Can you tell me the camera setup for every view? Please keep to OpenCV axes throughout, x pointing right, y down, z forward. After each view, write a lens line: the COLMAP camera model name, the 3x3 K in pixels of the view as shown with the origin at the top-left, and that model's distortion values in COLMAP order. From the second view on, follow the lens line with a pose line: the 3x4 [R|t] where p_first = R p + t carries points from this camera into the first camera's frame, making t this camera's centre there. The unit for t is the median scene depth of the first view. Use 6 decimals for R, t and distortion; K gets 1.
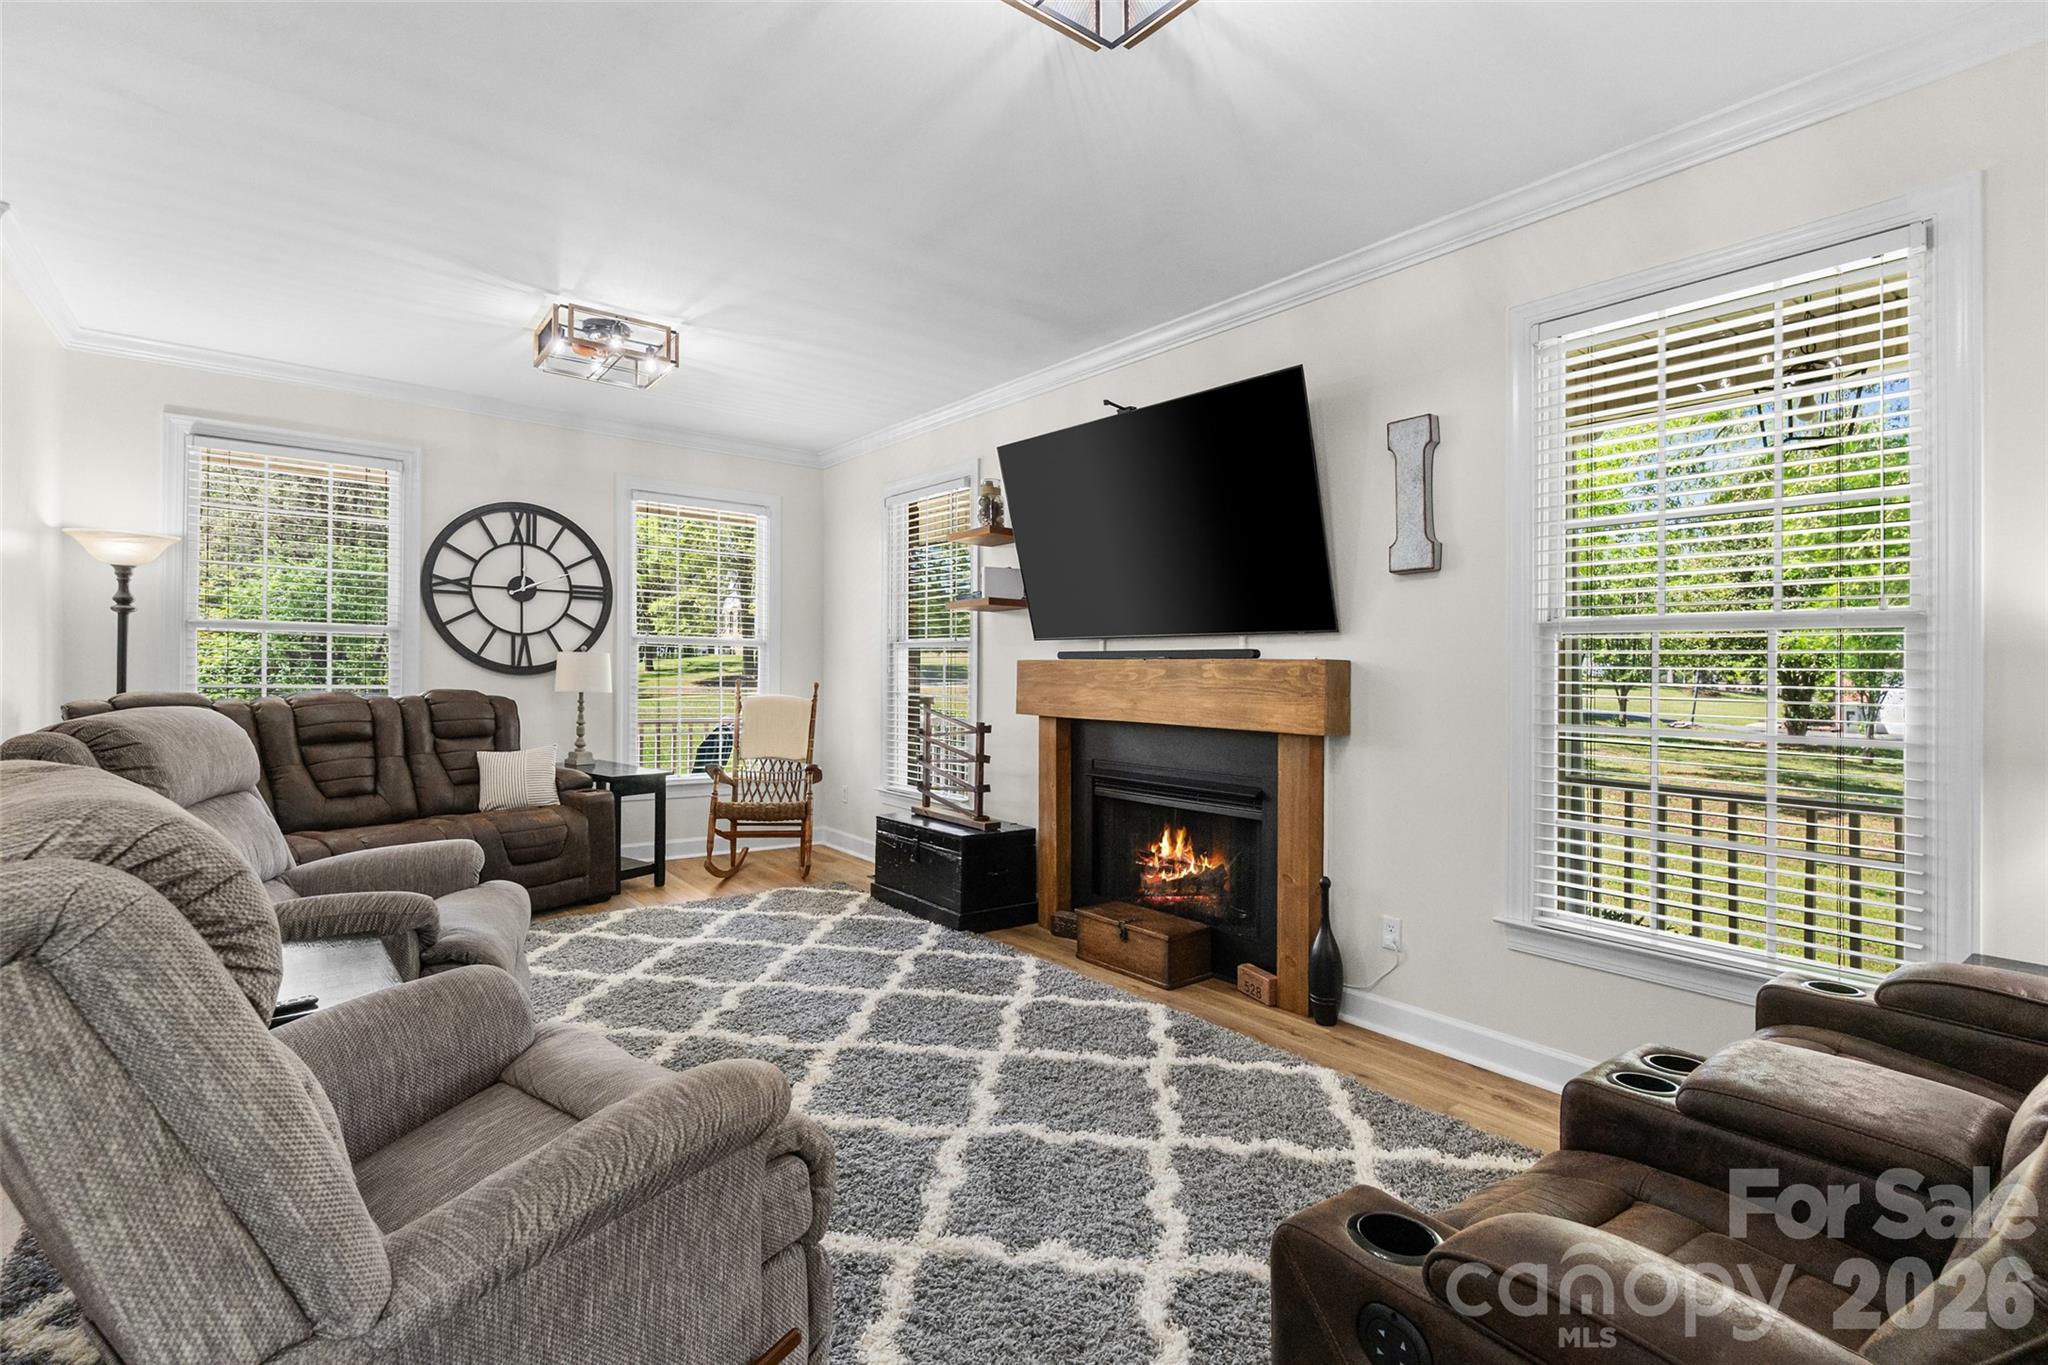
lens RADIAL K [[959.9, 0, 1021.5], [0, 959.9, 675.1], [0, 0, 1]] dist [-0.000238, 0.000523]
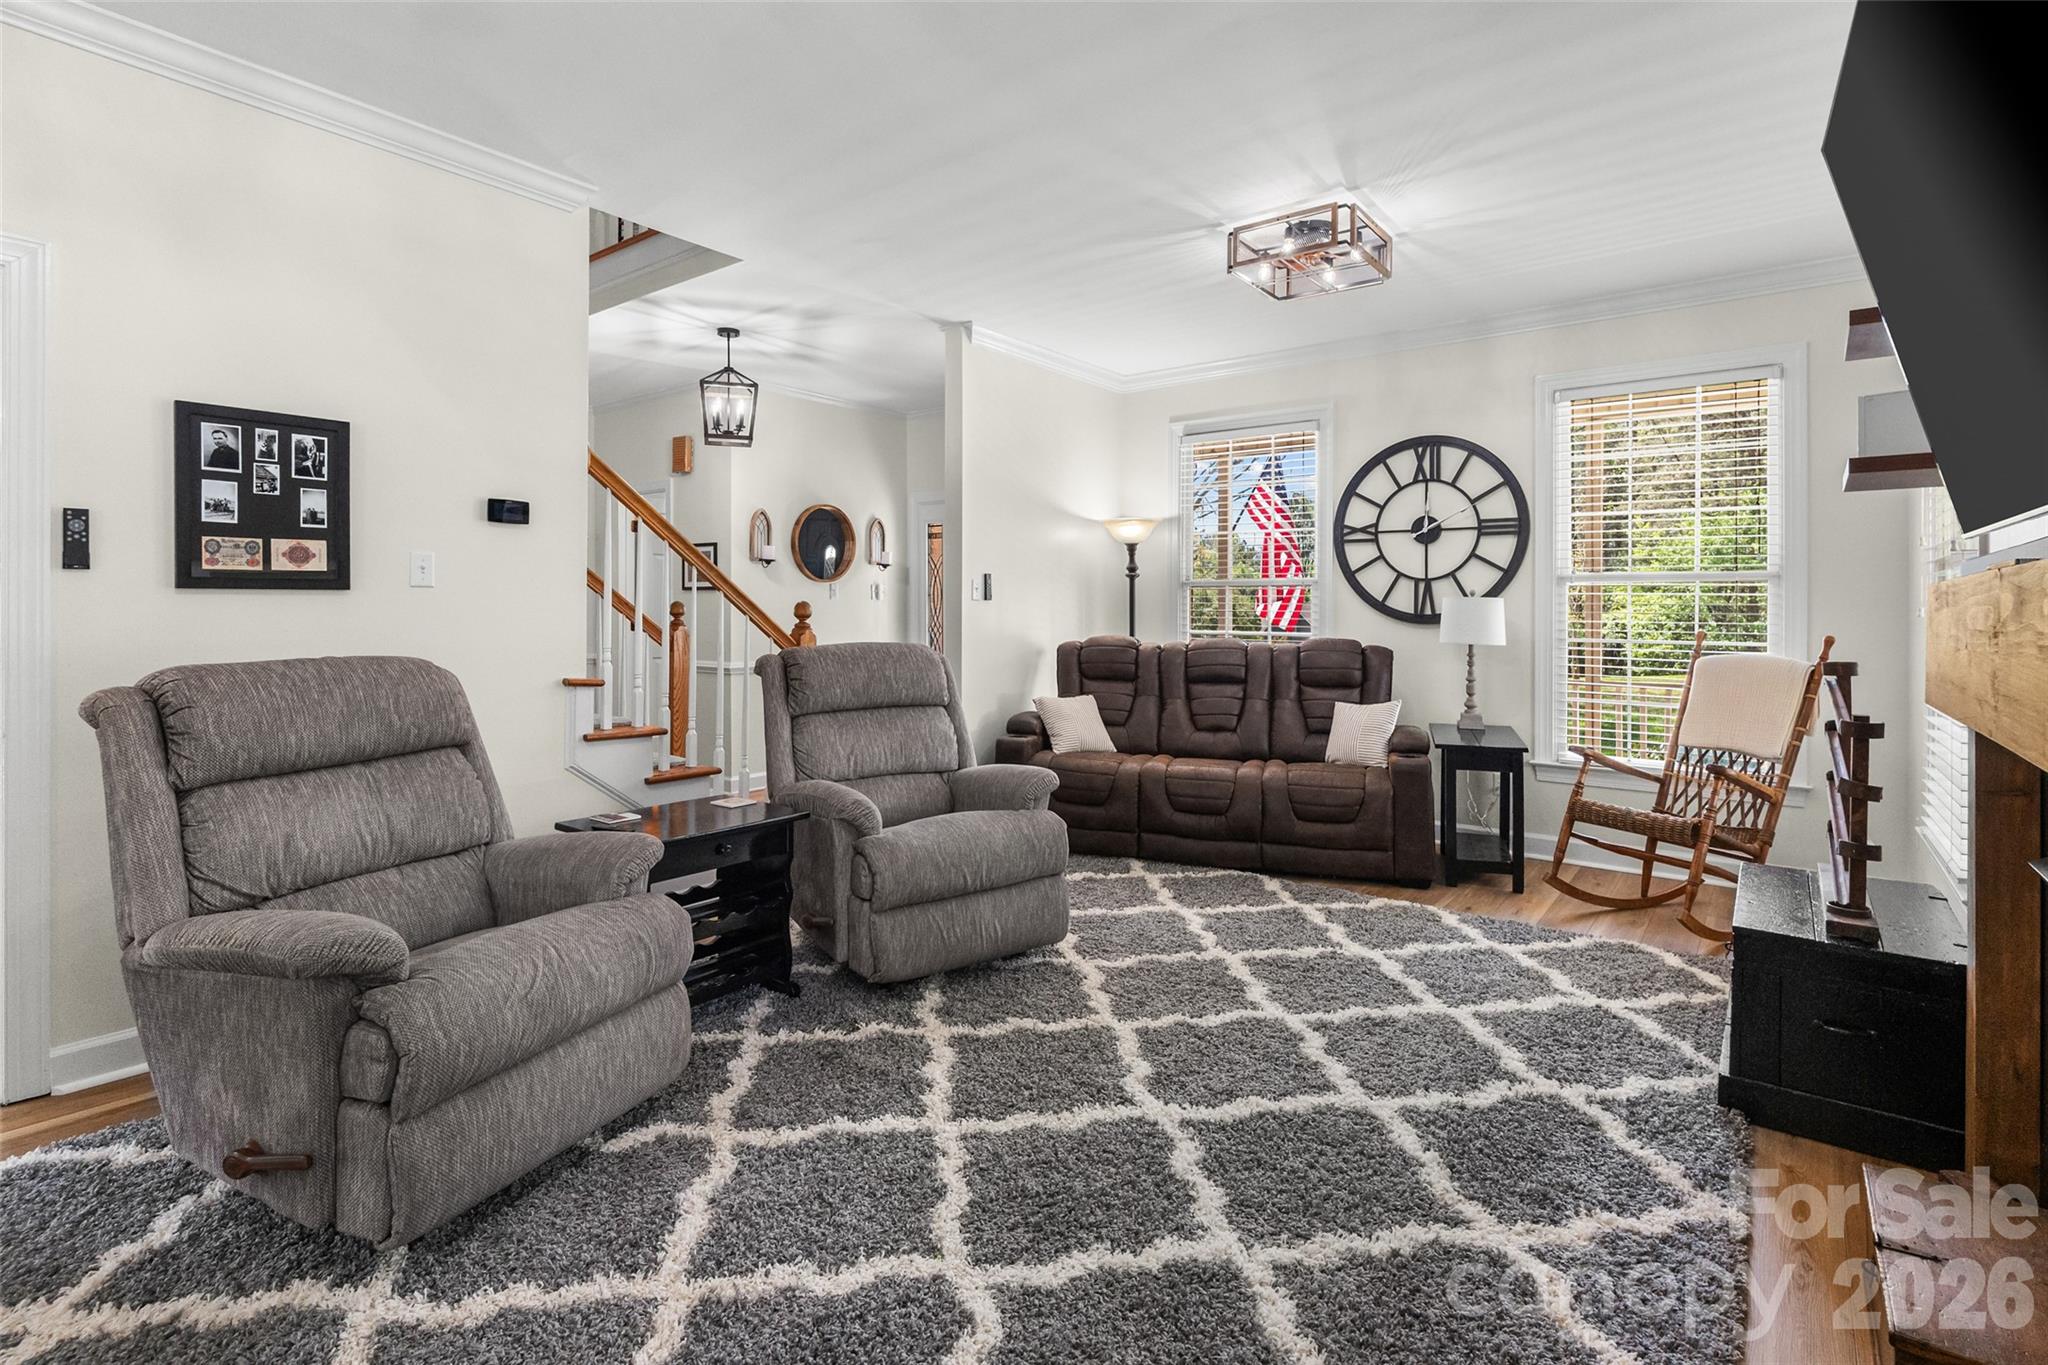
lens RADIAL K [[959.9, 0, 966.5], [0, 959.9, 624.1], [0, 0, 1]] dist [-0.000238, 0.000523]
pose [[0.239311, -0.002435, -0.970940, 0.302383], [-0.003730, 0.999987, -0.003427, 0.005398], [0.970936, 0.004442, 0.239299, 0.409348]]
